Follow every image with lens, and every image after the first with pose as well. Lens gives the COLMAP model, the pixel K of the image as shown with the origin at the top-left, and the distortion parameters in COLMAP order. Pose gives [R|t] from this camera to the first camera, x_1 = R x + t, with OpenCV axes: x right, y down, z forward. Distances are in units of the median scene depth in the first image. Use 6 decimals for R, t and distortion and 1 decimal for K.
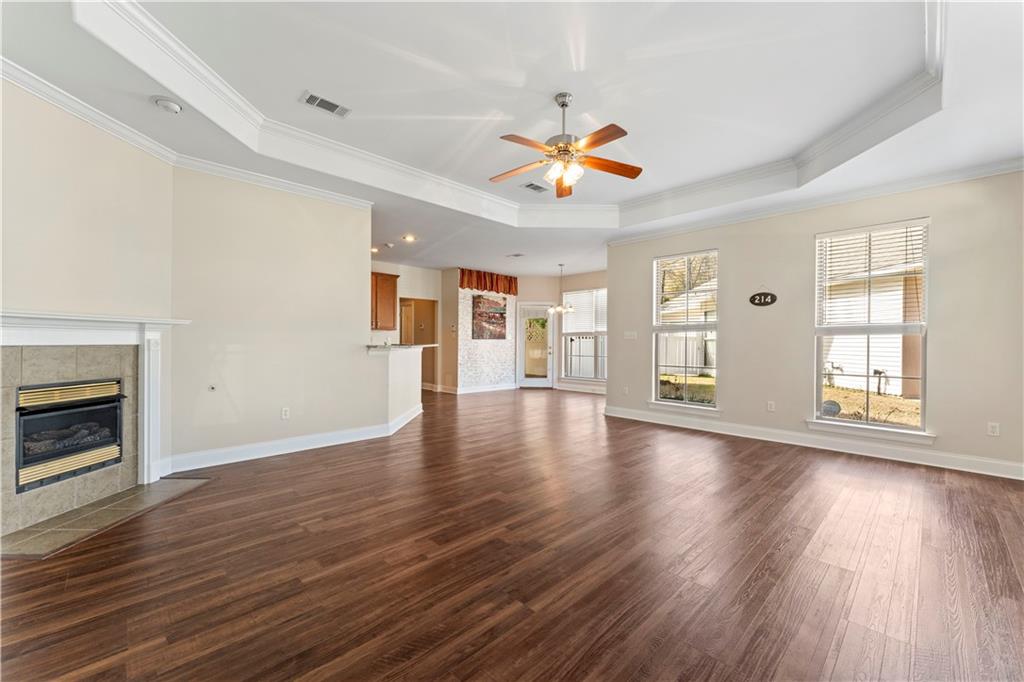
lens RADIAL K [[408.9, 0, 517.1], [0, 408.9, 343.1], [0, 0, 1]] dist [0.001952, 0.000054]
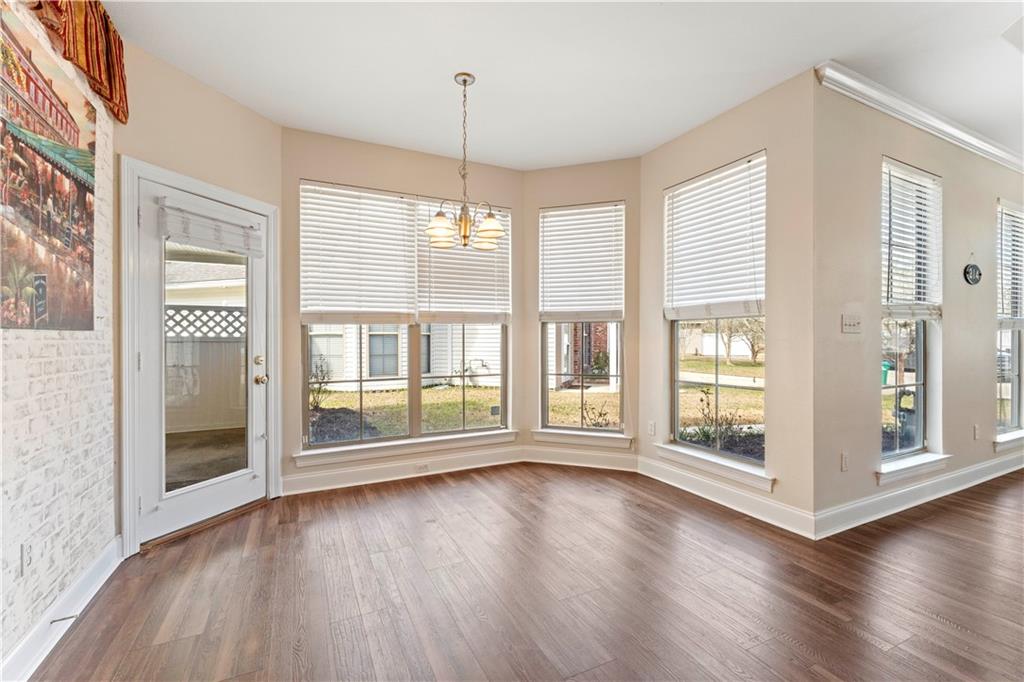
lens RADIAL K [[443.3, 0, 513.5], [0, 443.3, 343.4], [0, 0, 1]] dist [-0.006626, 0.000636]
pose [[0.310075, -0.017714, 0.950547, -0.316269], [0.006011, 0.999843, 0.016672, -0.010483], [-0.950693, 0.000544, 0.310132, 1.475031]]
